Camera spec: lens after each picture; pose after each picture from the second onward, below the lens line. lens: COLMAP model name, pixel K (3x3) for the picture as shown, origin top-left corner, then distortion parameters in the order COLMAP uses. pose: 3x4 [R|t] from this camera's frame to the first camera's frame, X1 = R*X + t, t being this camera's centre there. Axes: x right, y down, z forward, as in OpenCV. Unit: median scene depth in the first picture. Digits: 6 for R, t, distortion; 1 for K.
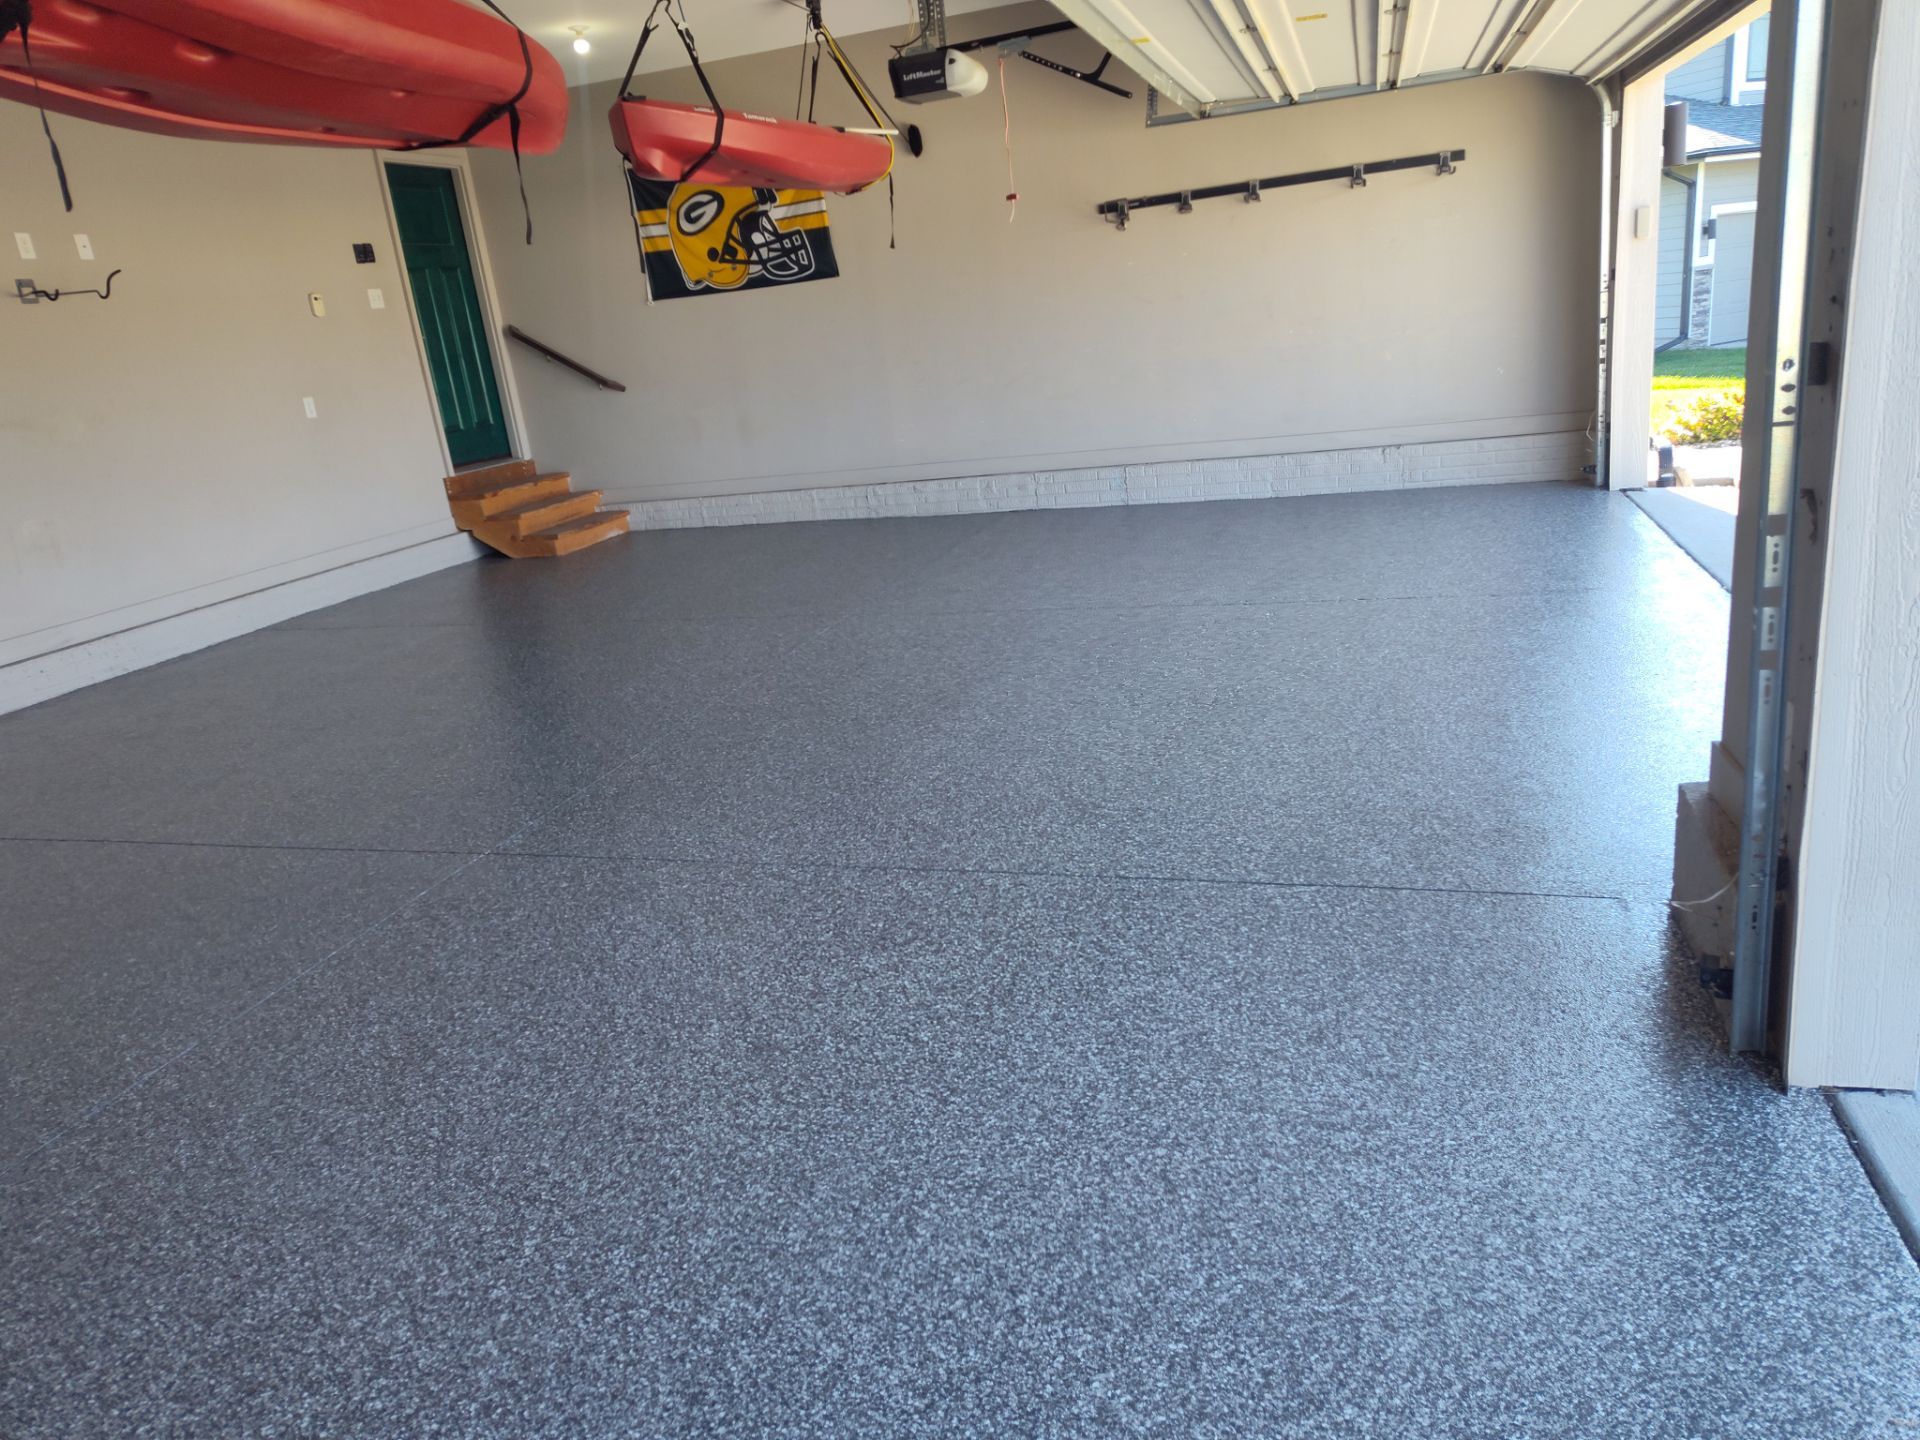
lens RADIAL K [[1307.7, 0, 971.0], [0, 1307.7, 695.4], [0, 0, 1]] dist [0.054115, -0.058061]
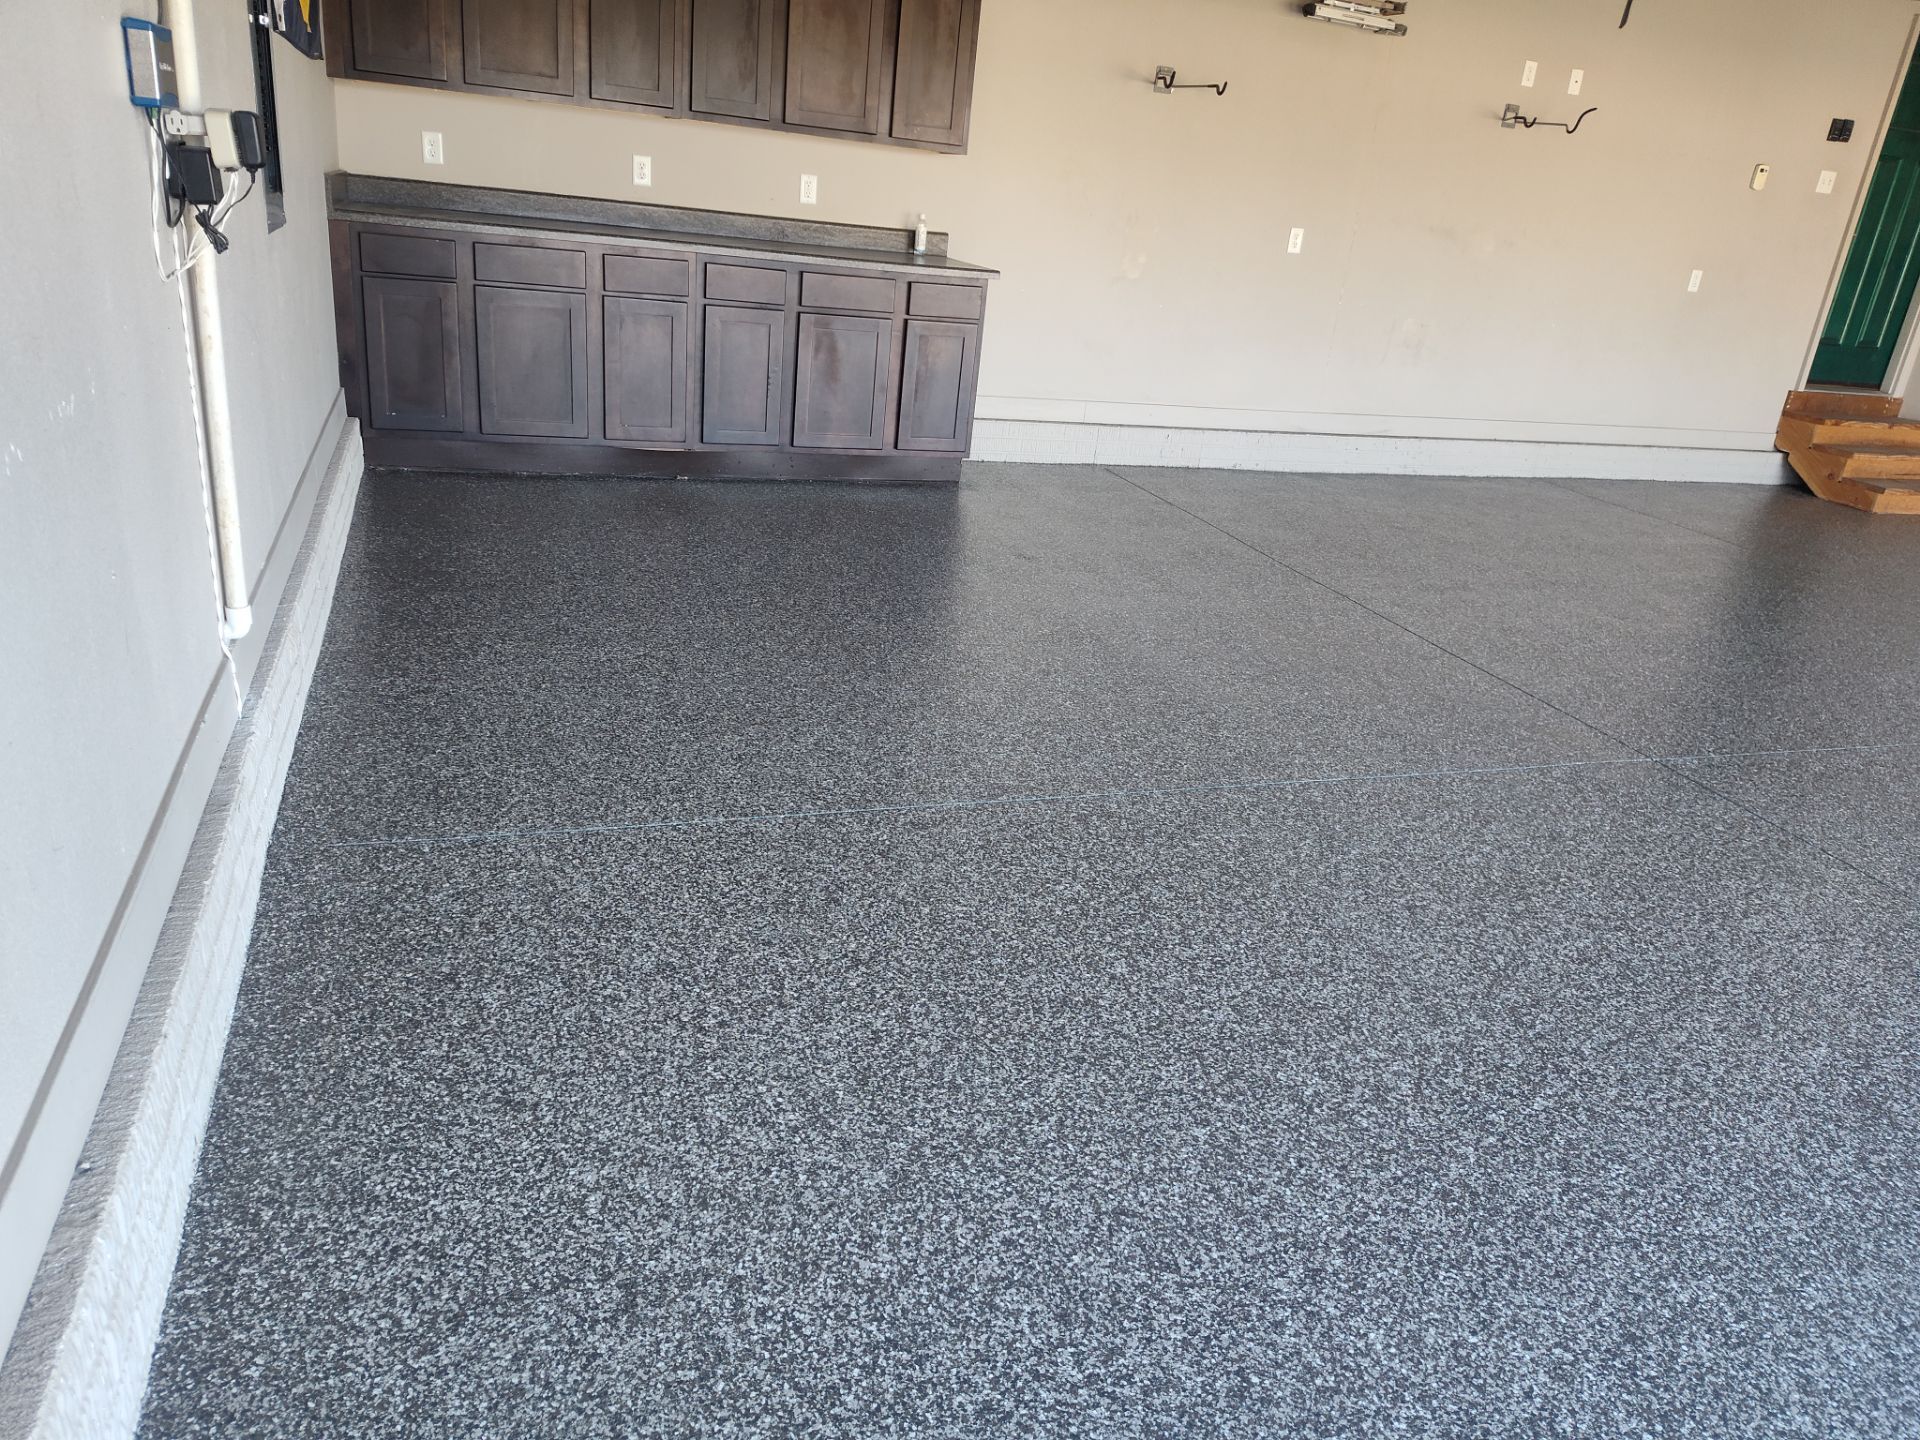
lens RADIAL K [[1307.7, 0, 957.1], [0, 1307.7, 703.1], [0, 0, 1]] dist [0.054115, -0.058061]
pose [[0.574423, 0.447685, -0.685286, -0.015207], [-0.385021, 0.886564, 0.256443, 0.025860], [0.722355, 0.116542, 0.681631, -0.021593]]
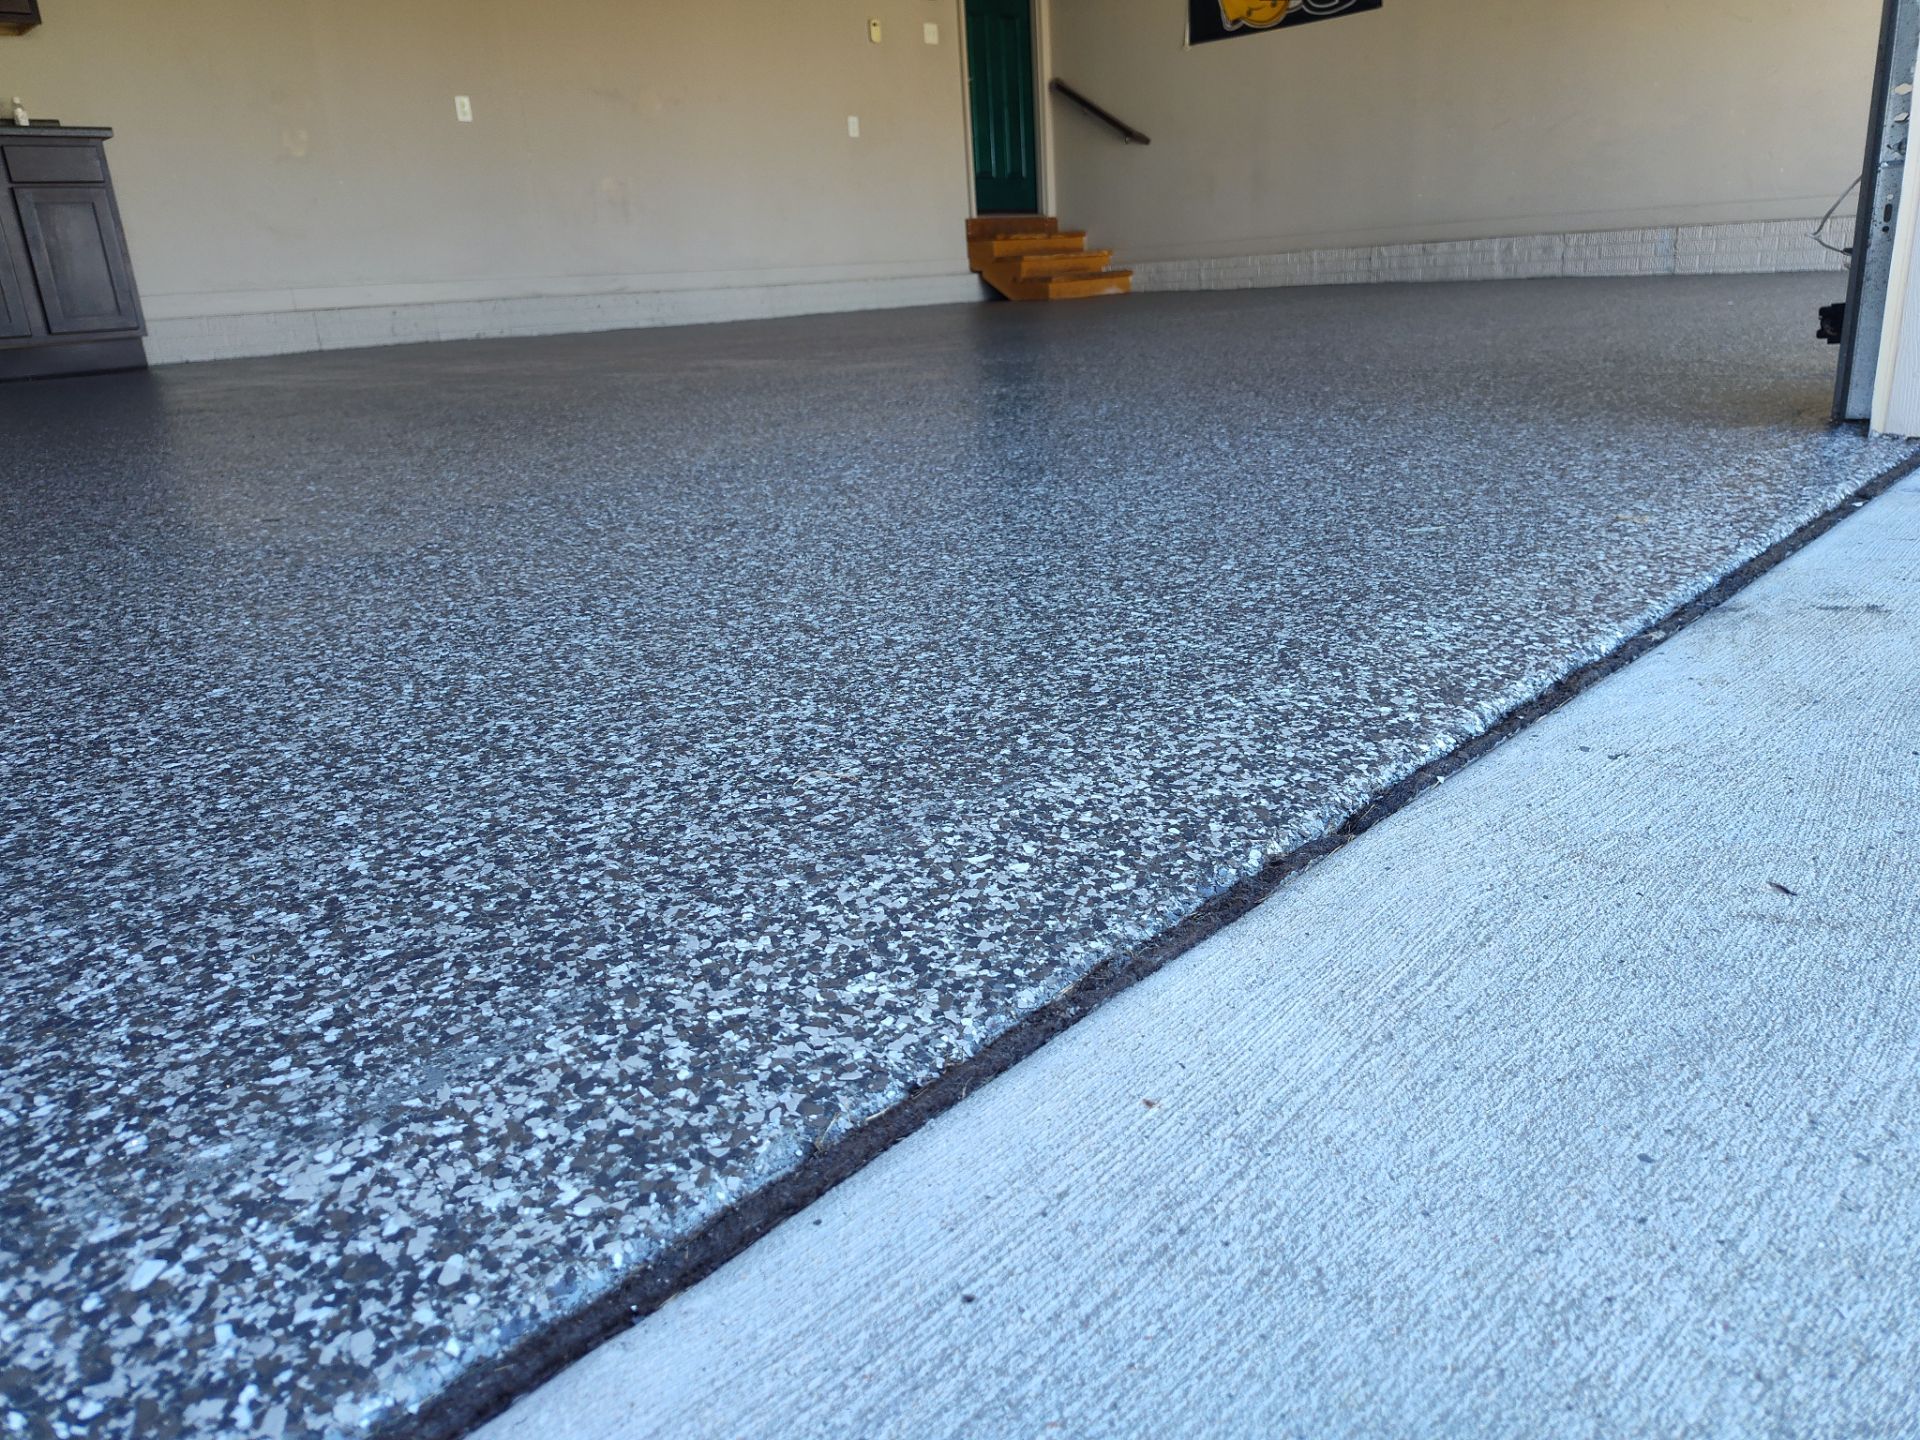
lens RADIAL K [[1307.7, 0, 966.9], [0, 1307.7, 725.5], [0, 0, 1]] dist [0.054115, -0.058061]
pose [[0.888563, 0.197367, -0.414128, 0.236552], [-0.163254, 0.979668, 0.116613, 0.216777], [0.428723, -0.036010, 0.902718, 0.043253]]
